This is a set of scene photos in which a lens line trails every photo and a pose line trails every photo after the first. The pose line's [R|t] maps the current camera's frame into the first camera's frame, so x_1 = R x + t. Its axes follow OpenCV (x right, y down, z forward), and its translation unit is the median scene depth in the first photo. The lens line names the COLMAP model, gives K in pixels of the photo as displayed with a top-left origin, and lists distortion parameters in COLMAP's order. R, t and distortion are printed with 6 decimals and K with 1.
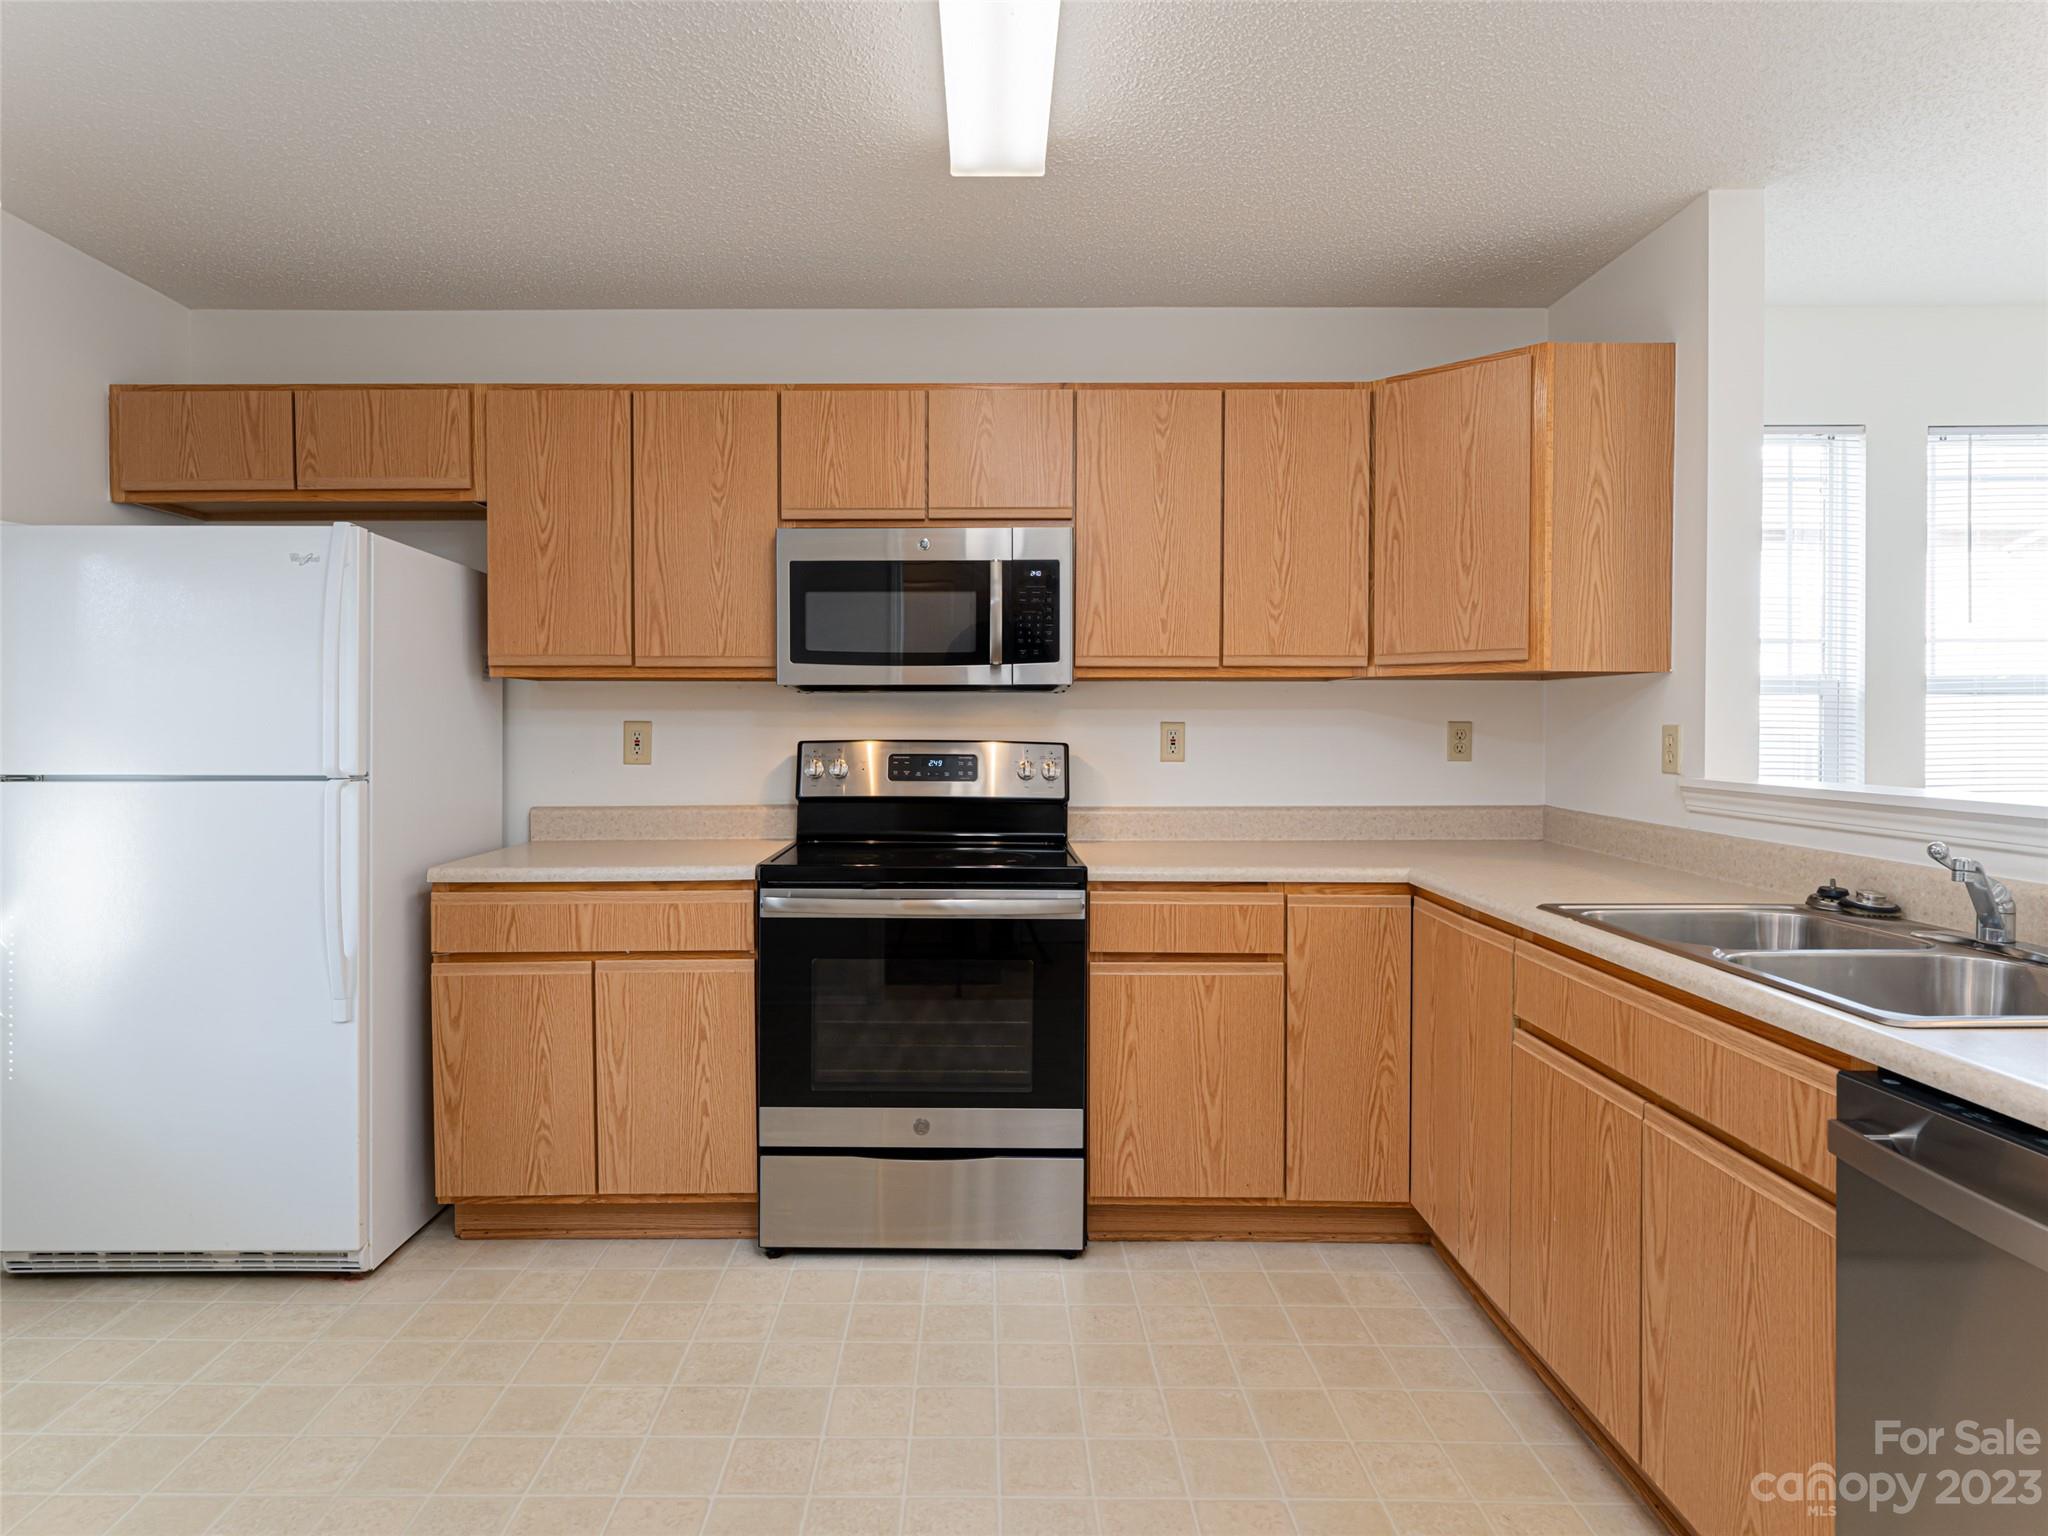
lens RADIAL K [[1073.2, 0, 1003.7], [0, 1073.2, 751.8], [0, 0, 1]] dist [0.002374, 0.004003]
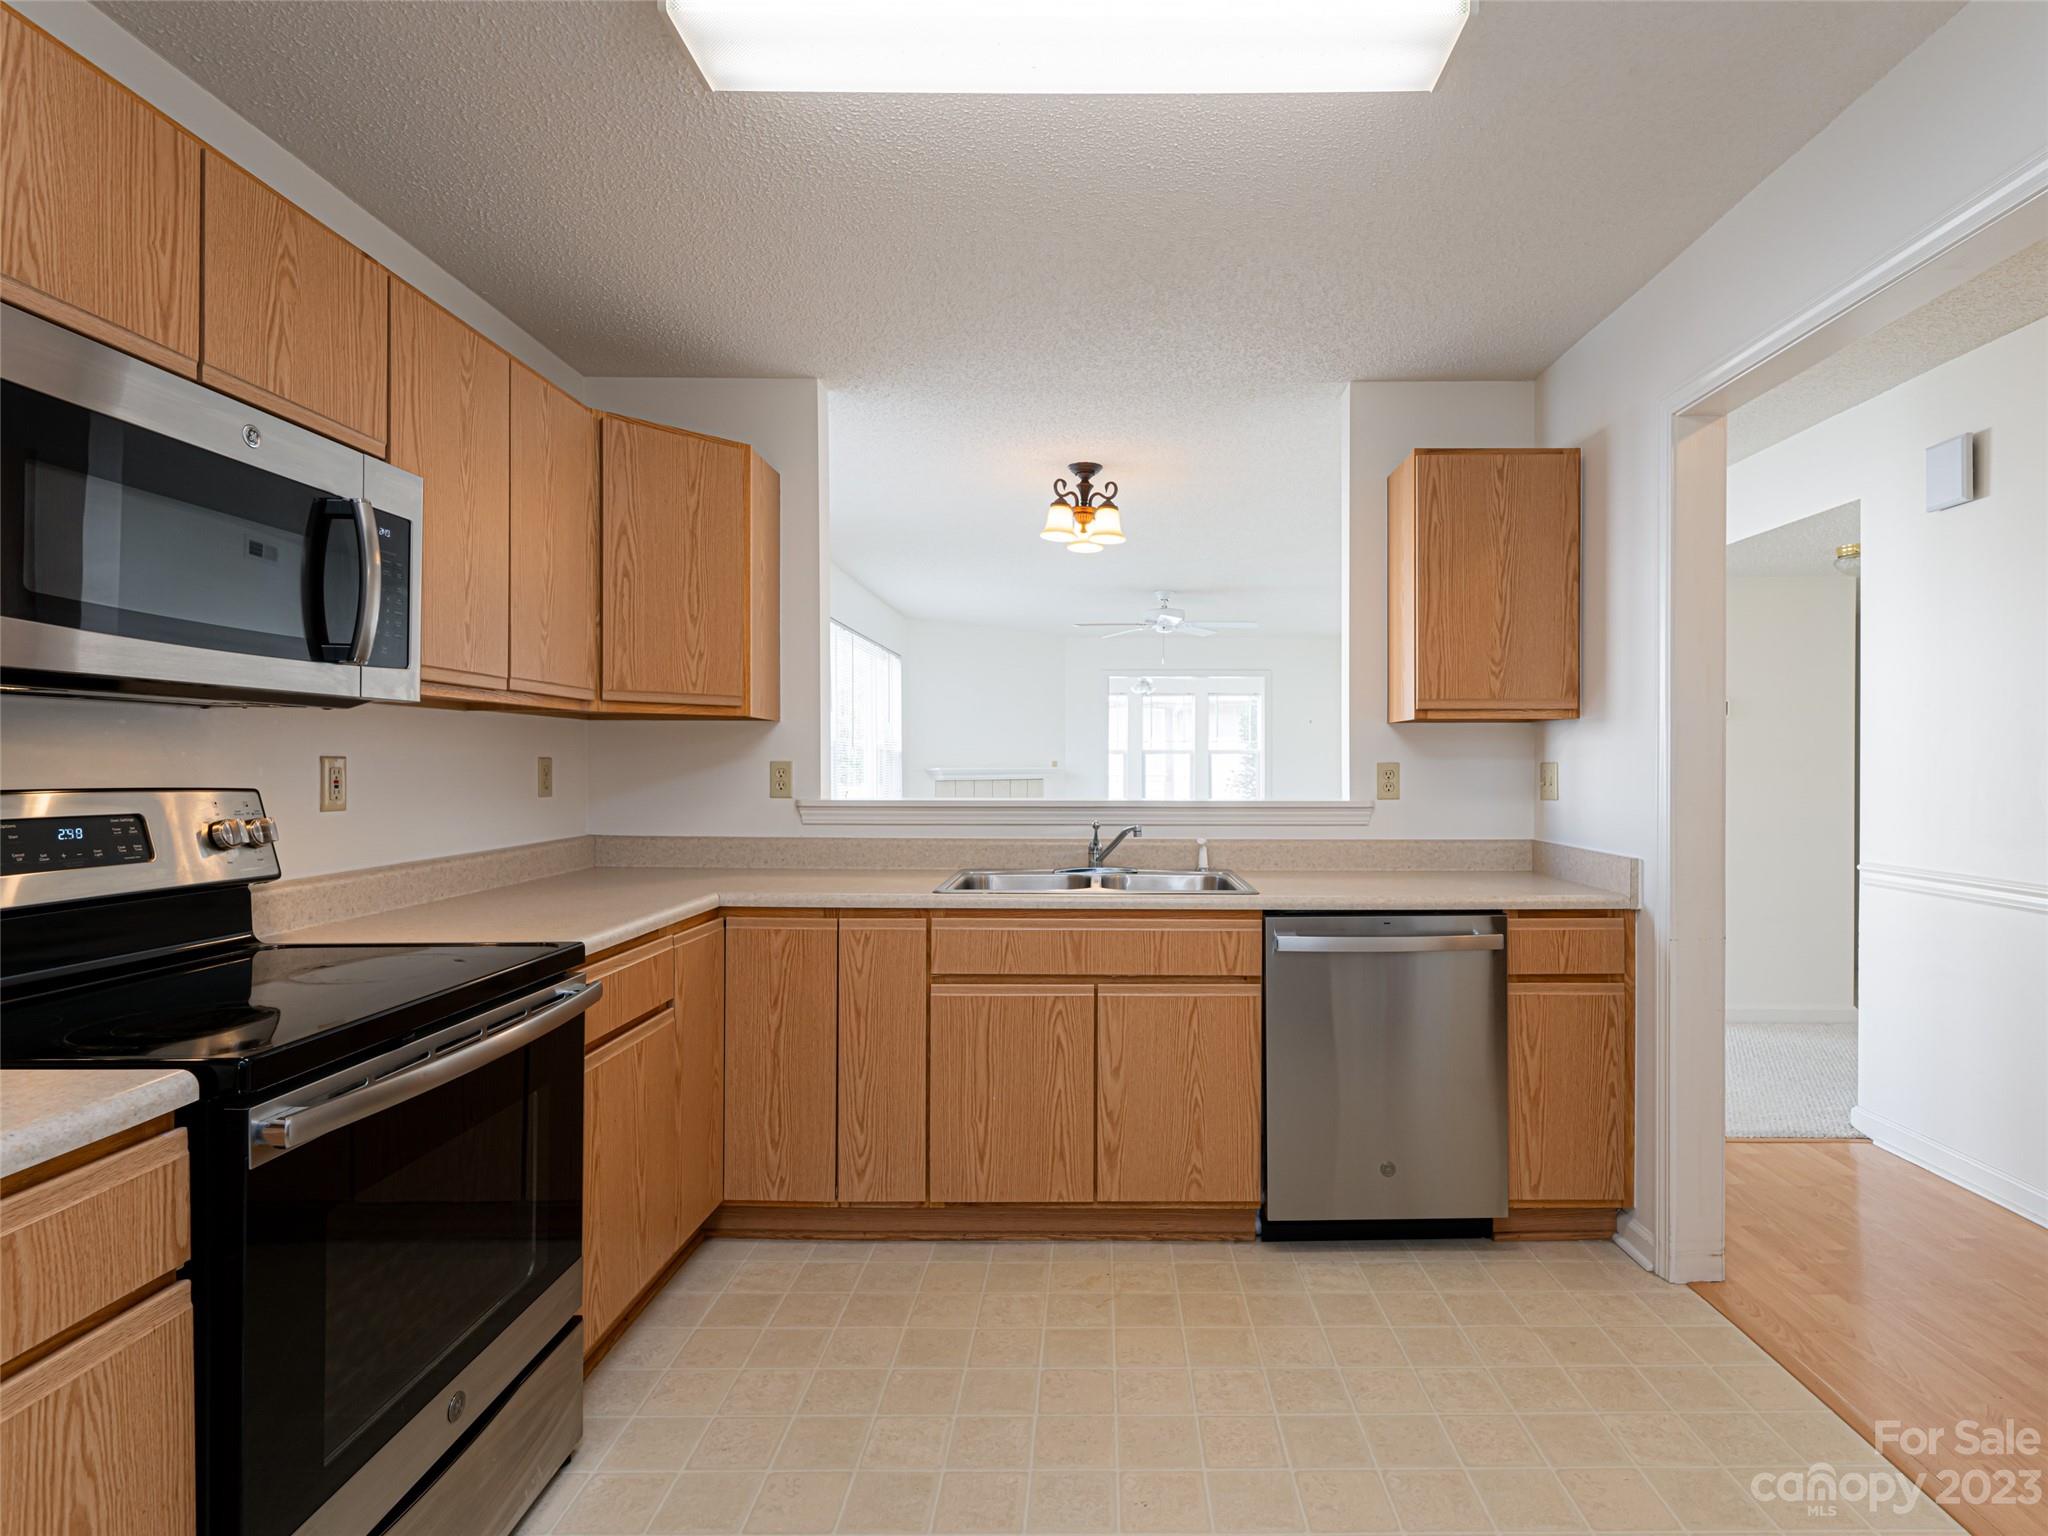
lens RADIAL K [[1032.3, 0, 1023.7], [0, 1032.3, 780.7], [0, 0, 1]] dist [0.004507, 0.002374]
pose [[0.073253, -0.018353, 0.997145, -0.576900], [0.024165, 0.999570, 0.016622, -0.013437], [-0.997021, 0.022879, 0.073665, 0.555259]]
